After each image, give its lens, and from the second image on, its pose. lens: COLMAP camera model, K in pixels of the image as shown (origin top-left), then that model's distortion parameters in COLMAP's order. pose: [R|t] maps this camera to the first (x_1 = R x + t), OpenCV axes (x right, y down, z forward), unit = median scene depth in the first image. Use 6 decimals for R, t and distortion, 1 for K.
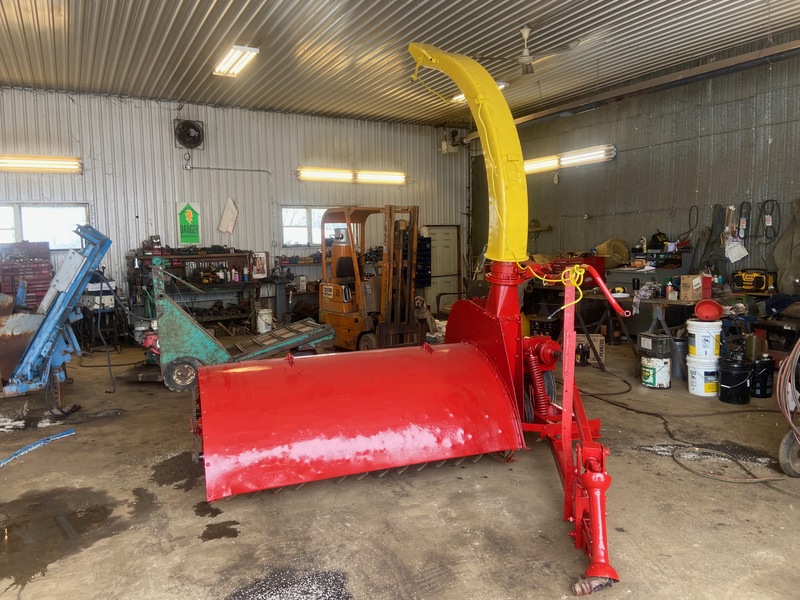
lens RADIAL K [[601.3, 0, 392.5], [0, 601.3, 292.1], [0, 0, 1]] dist [0.116055, -0.136844]
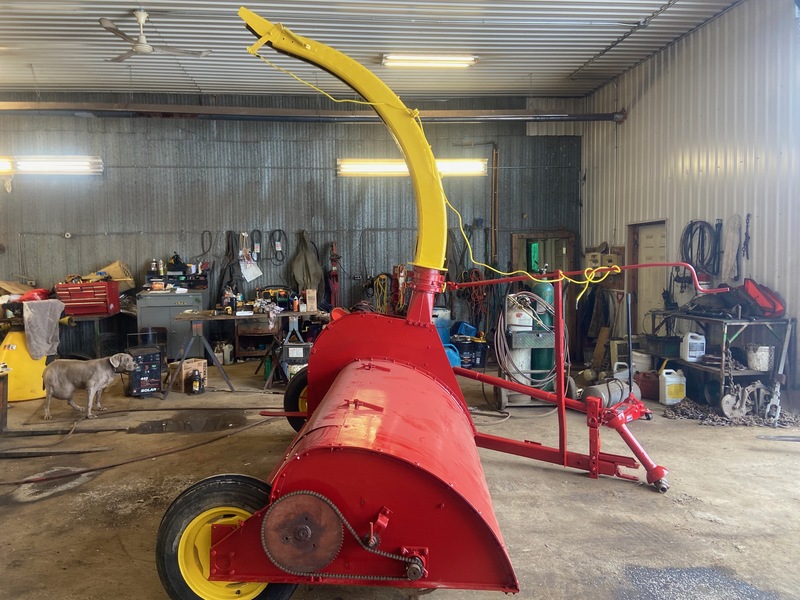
lens RADIAL K [[601.3, 0, 395.6], [0, 601.3, 293.3], [0, 0, 1]] dist [0.116055, -0.136844]
pose [[0.359626, -0.041169, 0.932188, -0.487114], [0.088507, 0.996027, 0.009844, -0.015985], [-0.928889, 0.078965, 0.361841, 0.400948]]
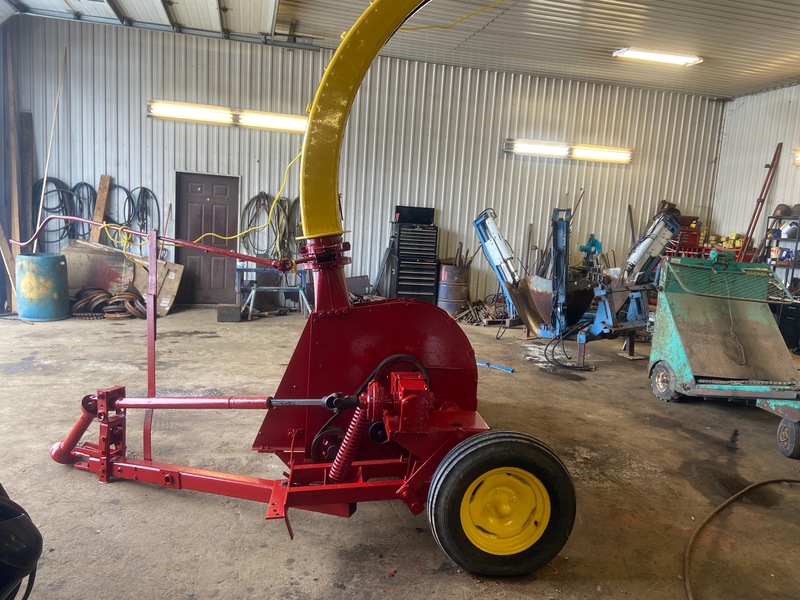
lens RADIAL K [[601.3, 0, 403.5], [0, 601.3, 296.8], [0, 0, 1]] dist [0.116055, -0.136844]
pose [[-0.238563, 0.128640, -0.962569, 0.554592], [-0.136938, 0.976828, 0.164484, -0.073215], [0.961424, 0.171052, -0.215420, 0.764536]]
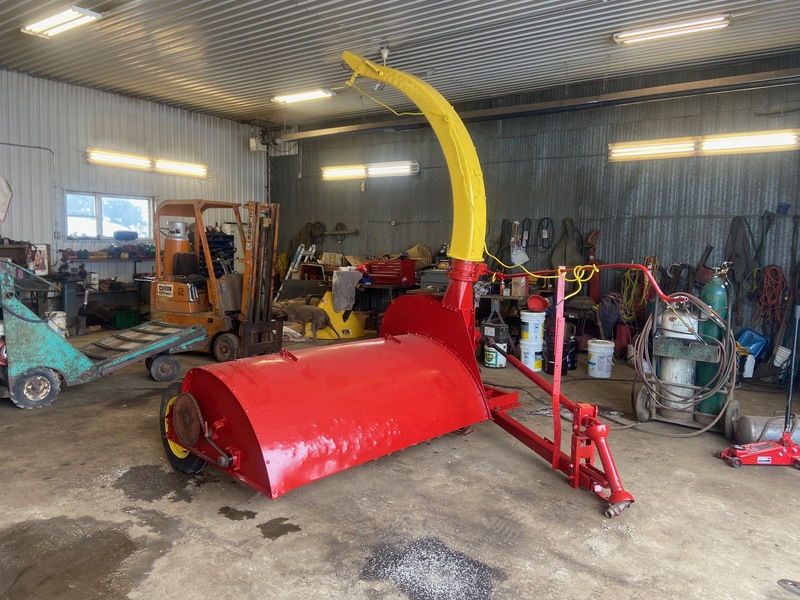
lens RADIAL K [[601.3, 0, 394.7], [0, 601.3, 294.0], [0, 0, 1]] dist [0.116055, -0.136844]
pose [[0.891752, -0.004183, 0.452504, -0.270210], [0.003743, 0.999991, 0.001869, 0.005929], [-0.452508, 0.000027, 0.891760, 0.019217]]
